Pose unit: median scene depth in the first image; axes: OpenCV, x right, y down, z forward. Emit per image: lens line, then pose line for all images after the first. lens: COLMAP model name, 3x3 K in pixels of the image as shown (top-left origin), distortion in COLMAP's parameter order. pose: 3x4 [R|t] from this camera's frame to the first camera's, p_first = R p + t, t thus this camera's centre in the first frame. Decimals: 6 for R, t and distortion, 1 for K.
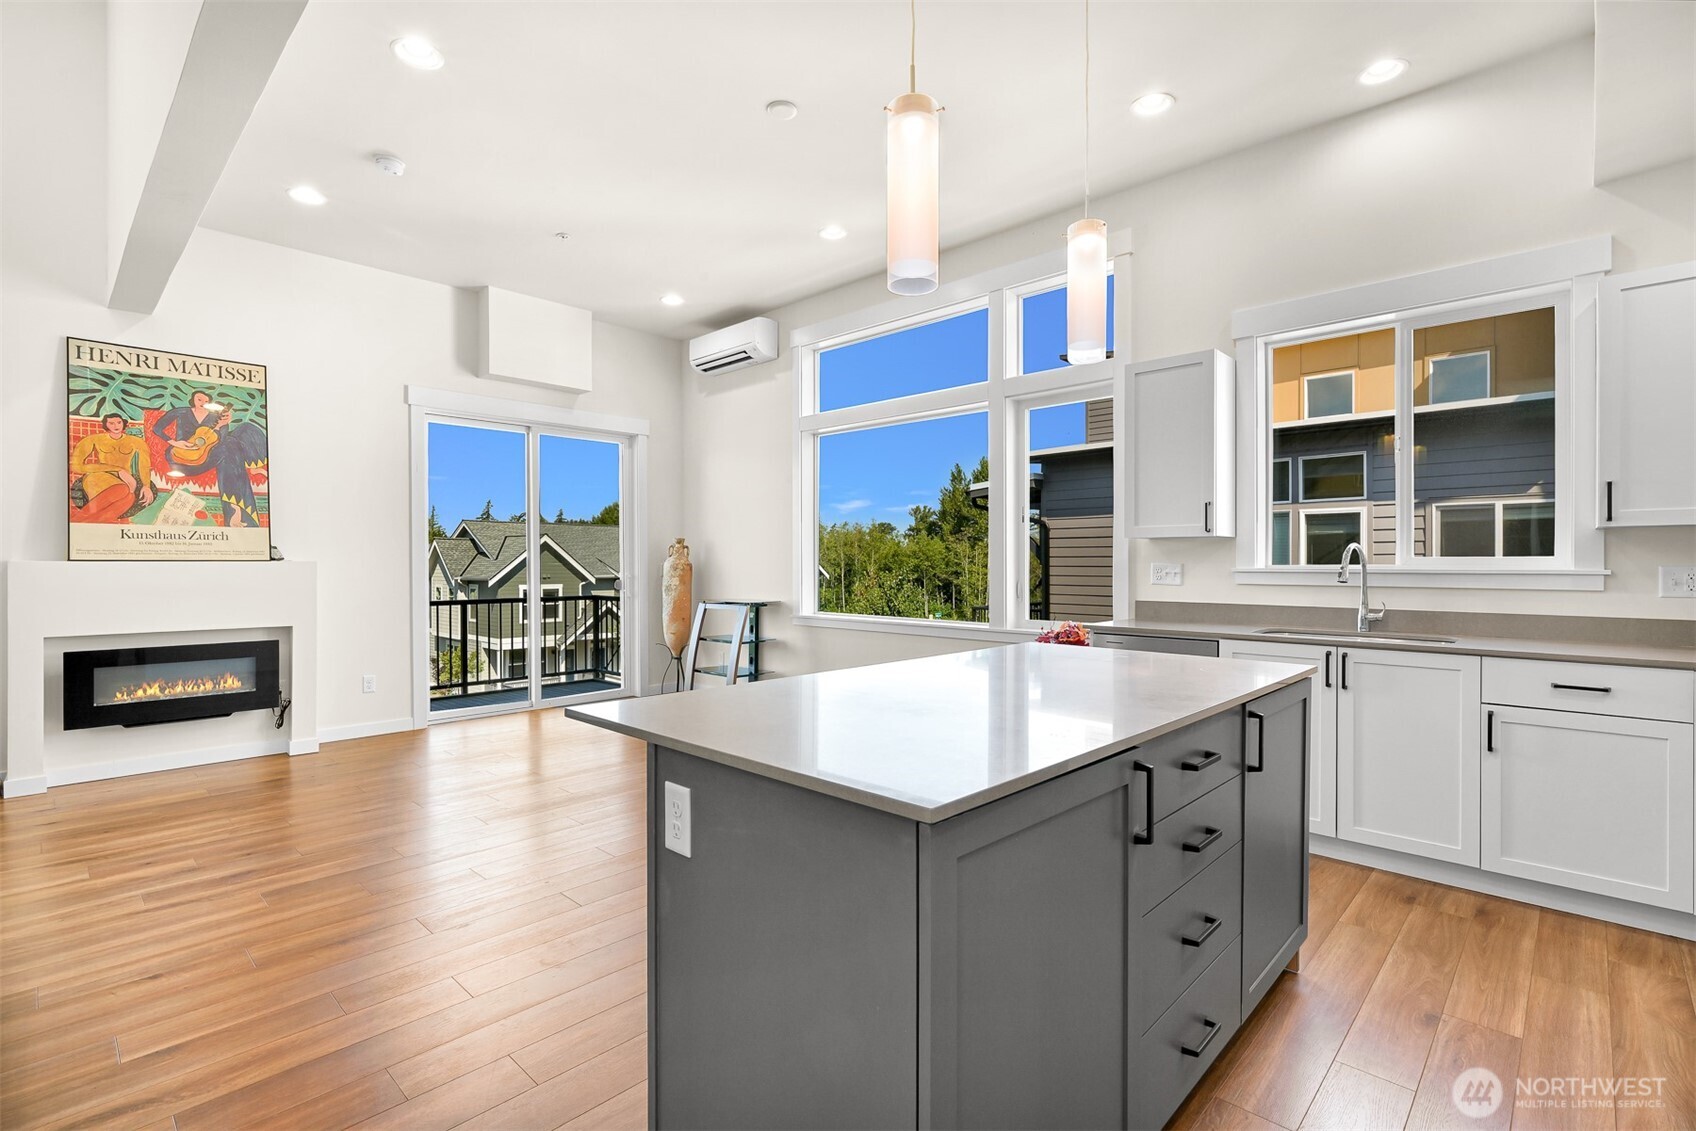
lens RADIAL K [[786.6, 0, 848.0], [0, 786.6, 565.5], [0, 0, 1]] dist [-0.000078, 0.000003]
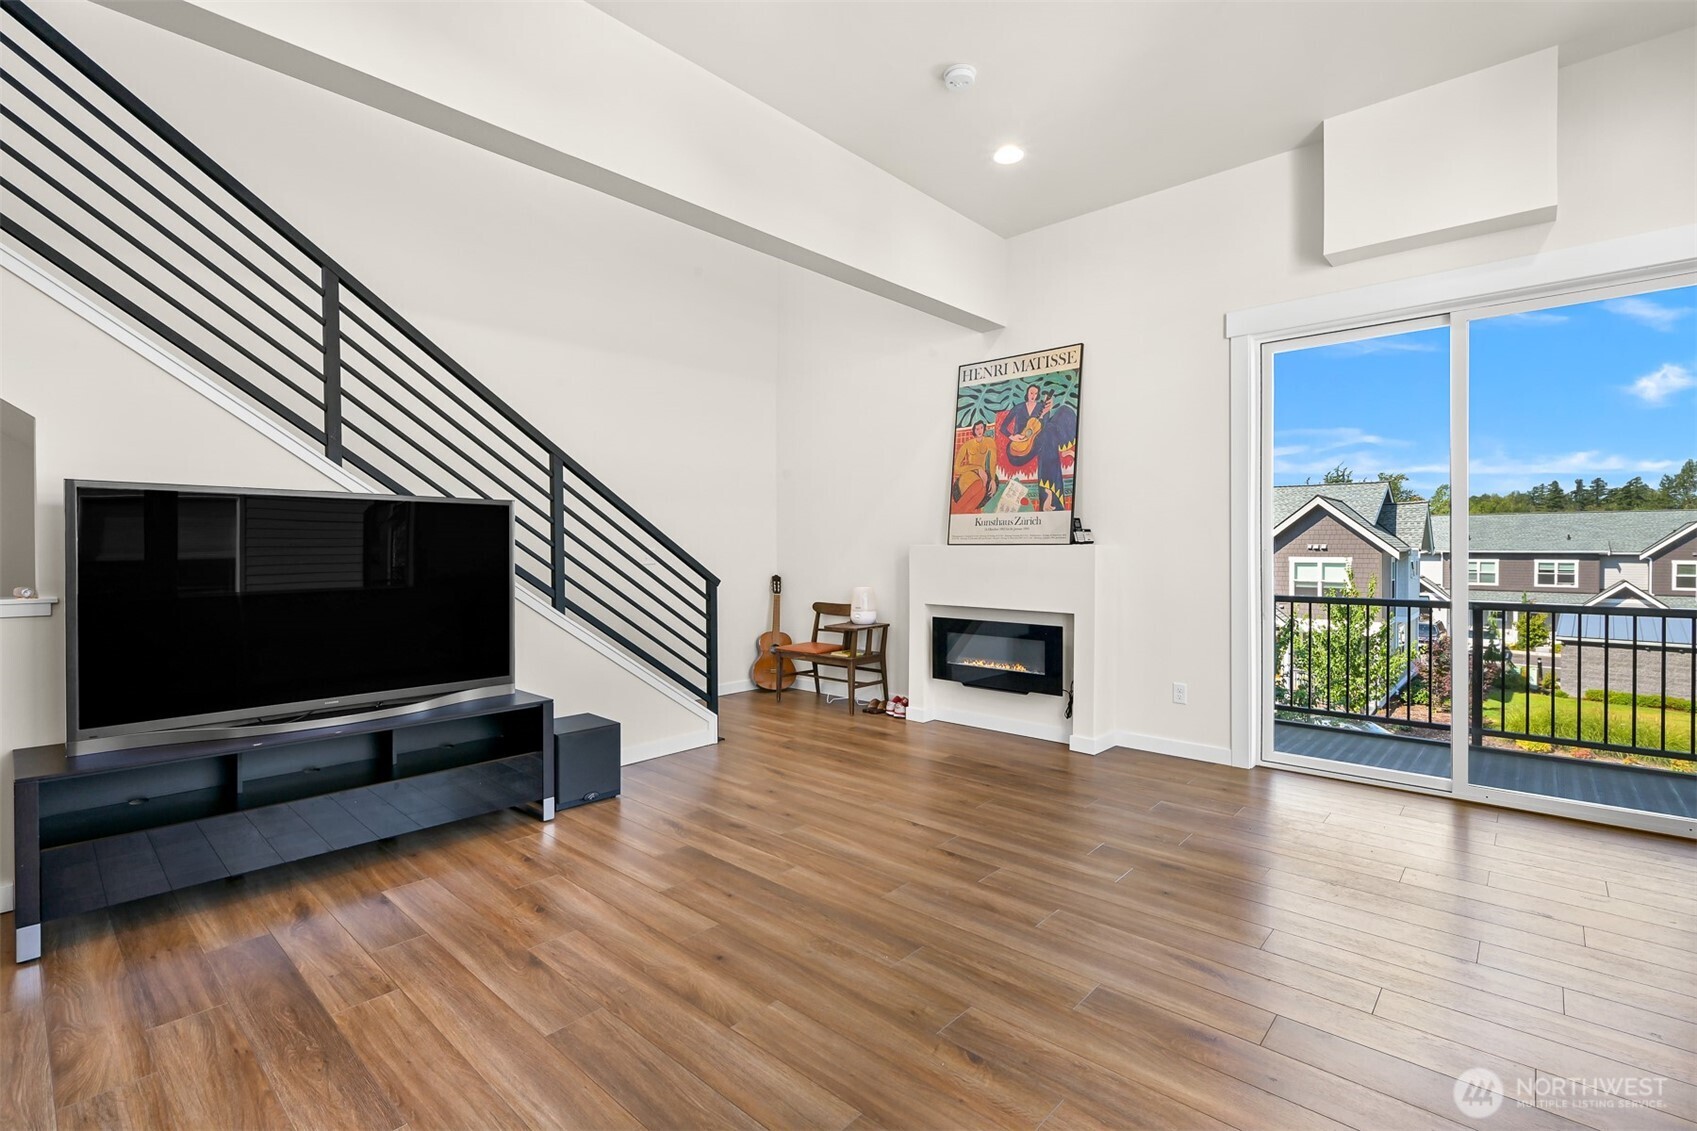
lens RADIAL K [[766.6, 0, 848.9], [0, 766.6, 549.4], [0, 0, 1]] dist [0.001140, 0.000731]
pose [[0.030590, 0.005145, -0.999519, 0.214571], [-0.002445, 0.999984, 0.005072, -0.004269], [0.999529, 0.002289, 0.030602, 0.753705]]
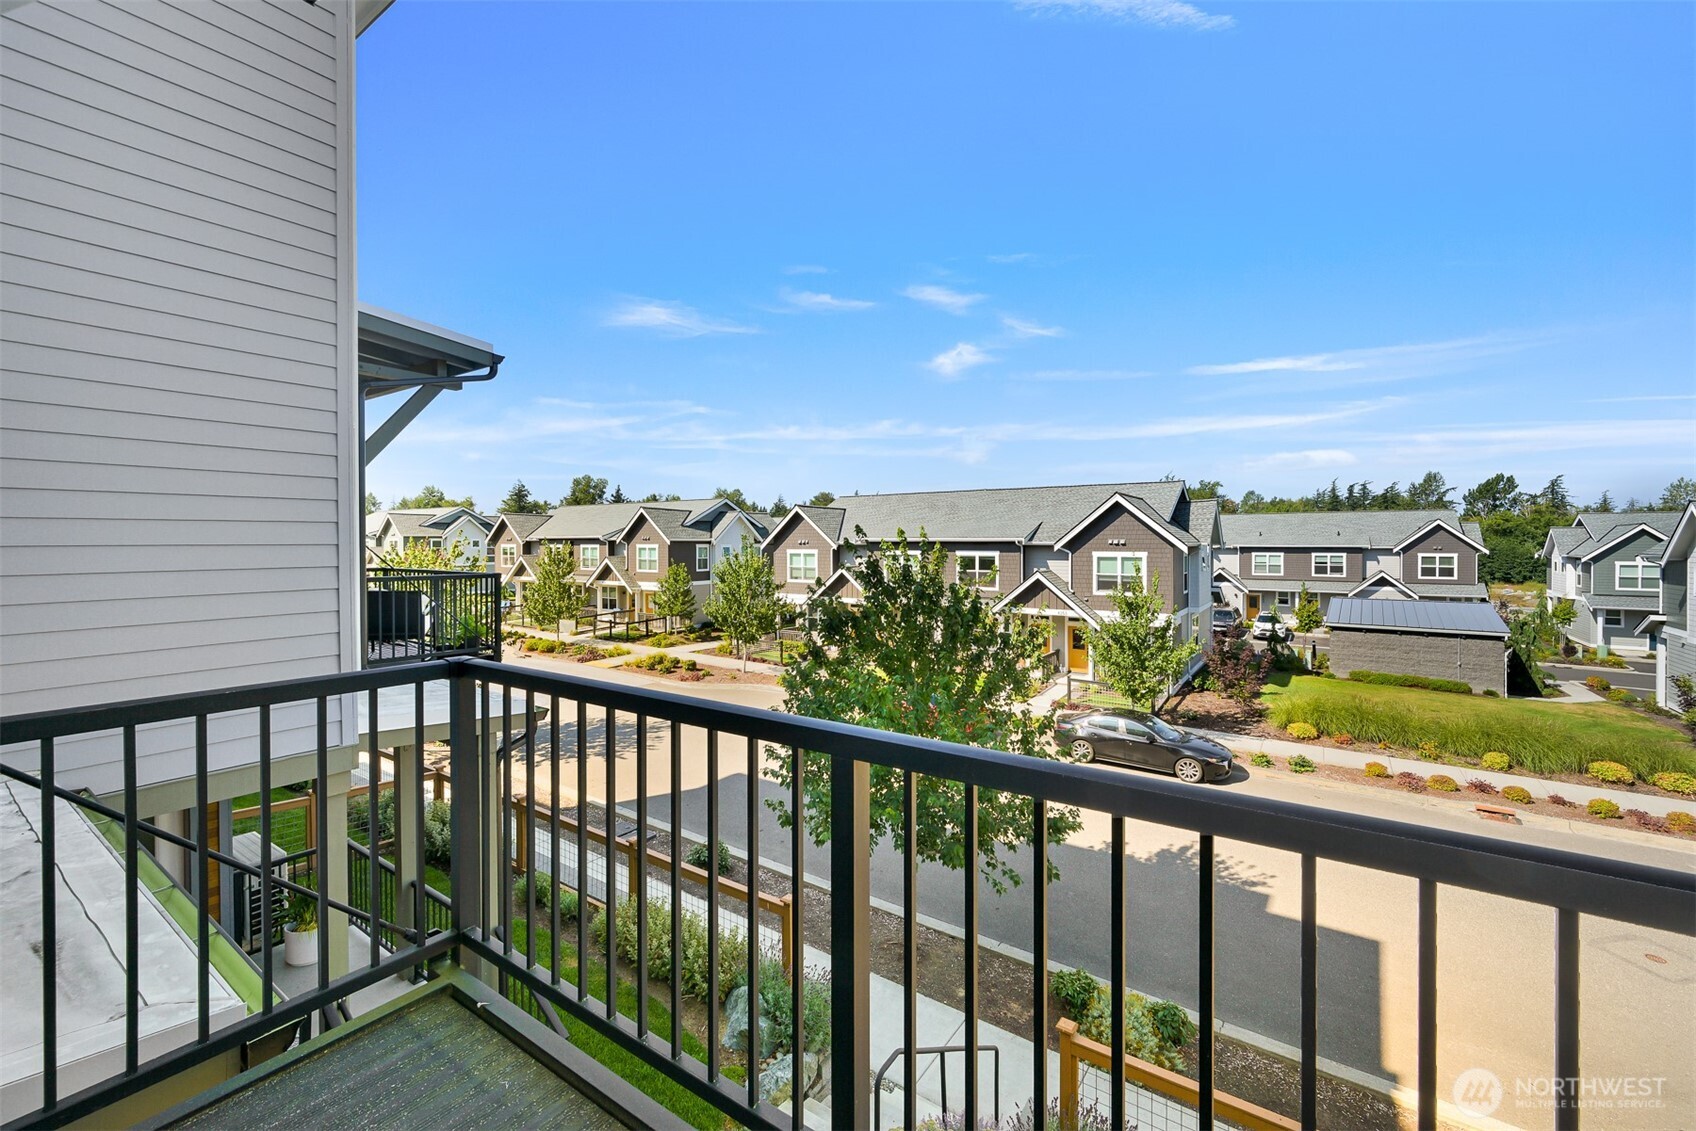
lens RADIAL K [[688.4, 0, 851.2], [0, 688.4, 546.7], [0, 0, 1]] dist [-0.001506, -0.000154]
pose [[0.161073, 0.008636, -0.986905, 0.124290], [-0.001748, 0.999963, 0.008465, -0.004799], [0.986941, 0.000362, 0.161082, 0.855277]]
